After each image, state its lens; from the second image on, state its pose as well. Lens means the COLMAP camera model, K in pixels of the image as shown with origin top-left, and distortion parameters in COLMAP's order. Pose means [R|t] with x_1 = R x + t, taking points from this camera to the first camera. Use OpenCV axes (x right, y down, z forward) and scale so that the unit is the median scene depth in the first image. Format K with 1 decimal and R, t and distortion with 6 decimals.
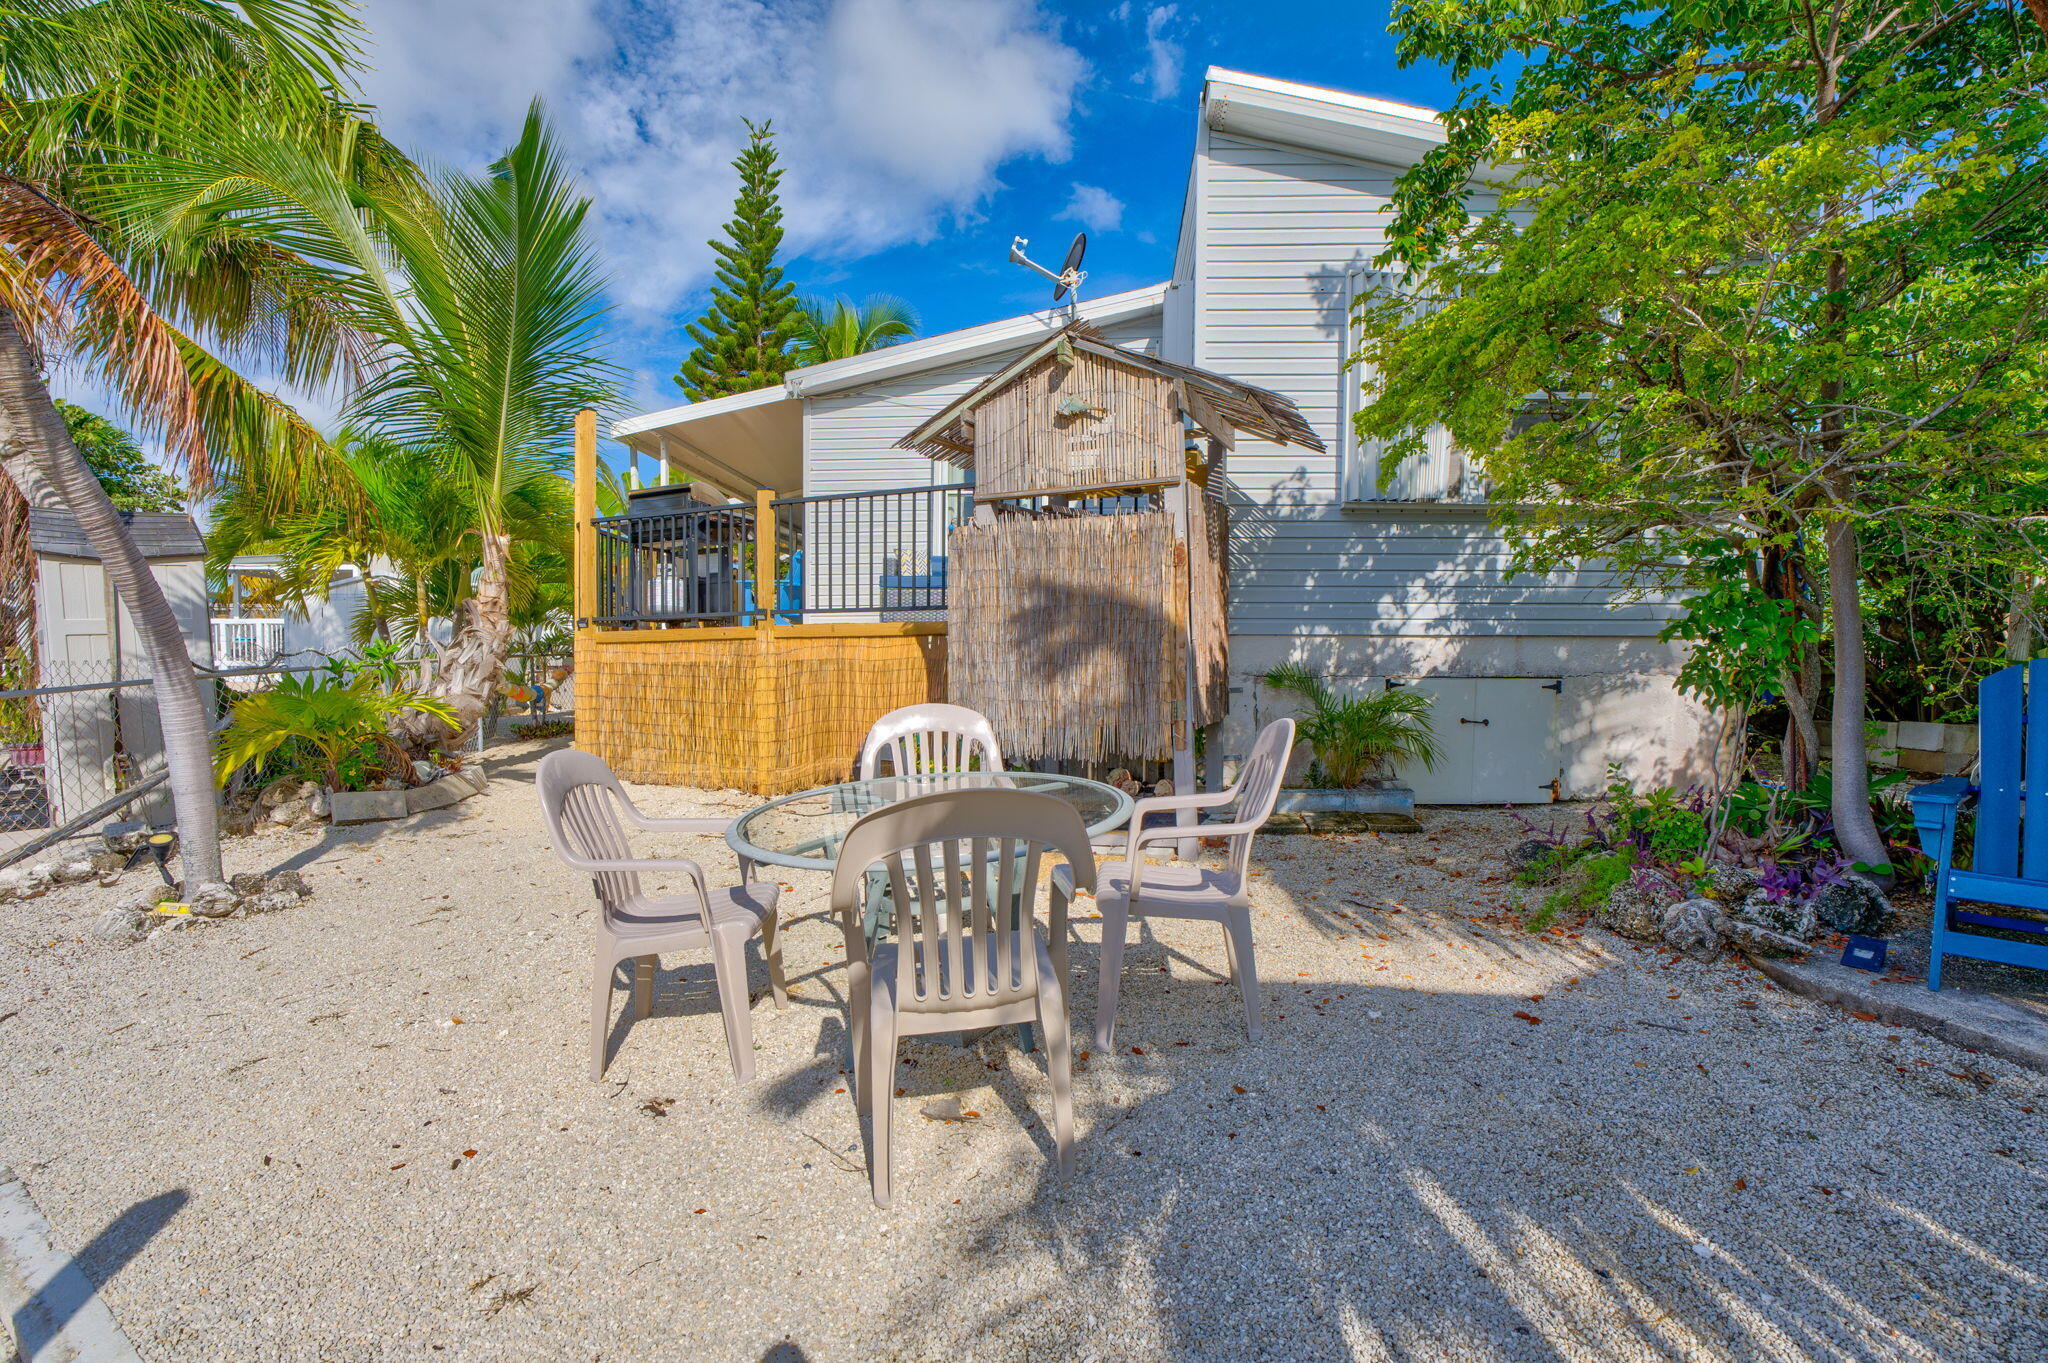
lens RADIAL K [[952.1, 0, 1023.2], [0, 952.1, 683.3], [0, 0, 1]] dist [-0.023473, 0.004844]
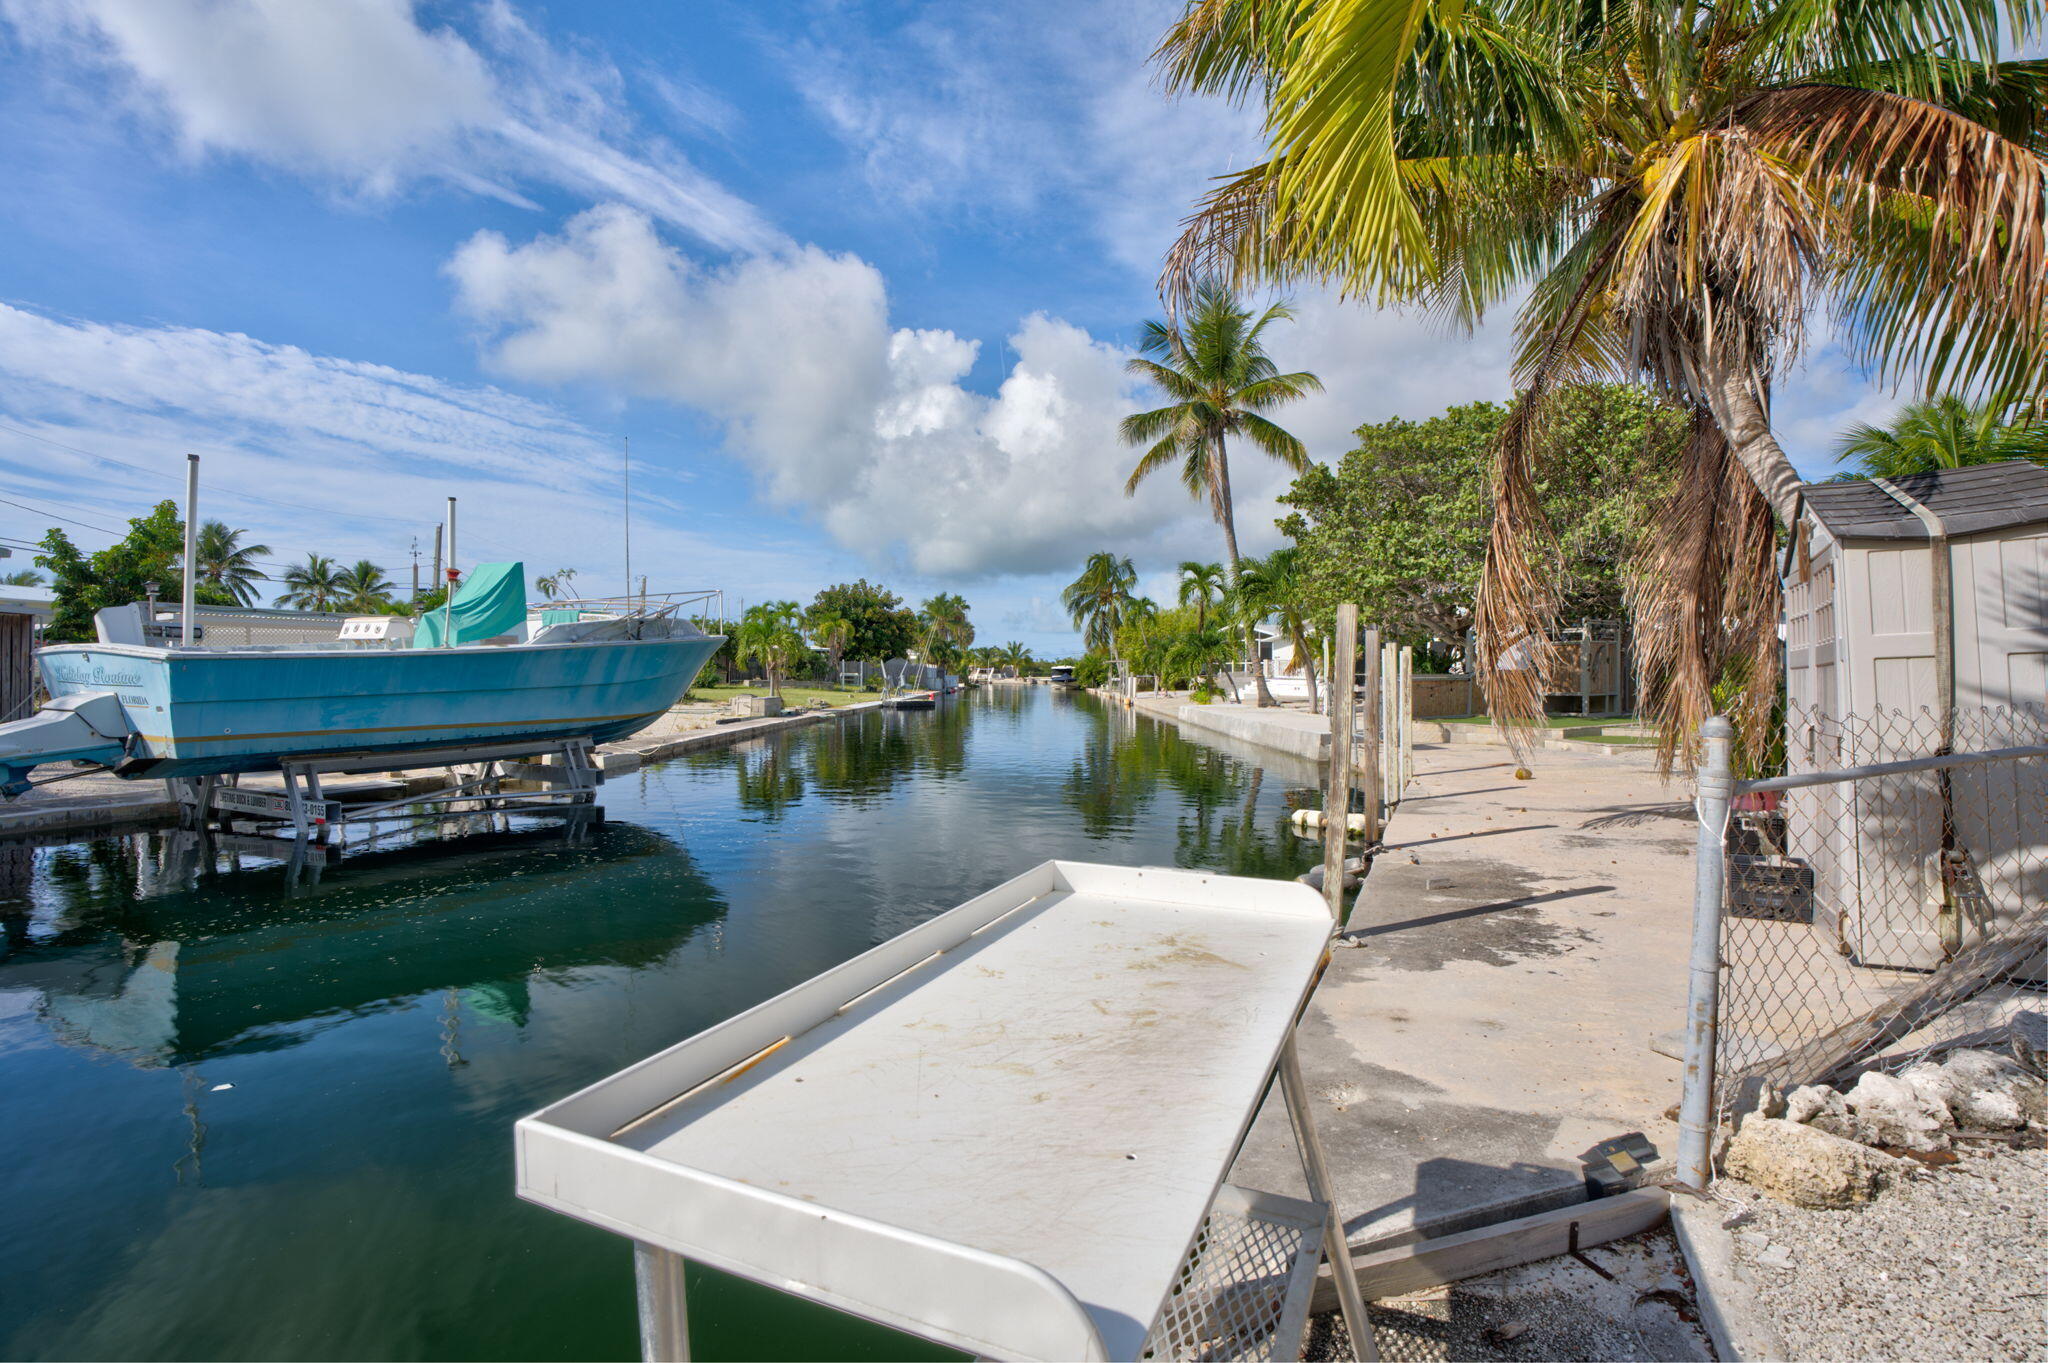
lens RADIAL K [[952.1, 0, 1024.4], [0, 952.1, 684.9], [0, 0, 1]] dist [-0.023473, 0.004844]
pose [[0.166449, 0.015732, -0.985925, -0.368959], [-0.022959, 0.999663, 0.012075, -0.021525], [0.985783, 0.020626, 0.166754, 0.229548]]
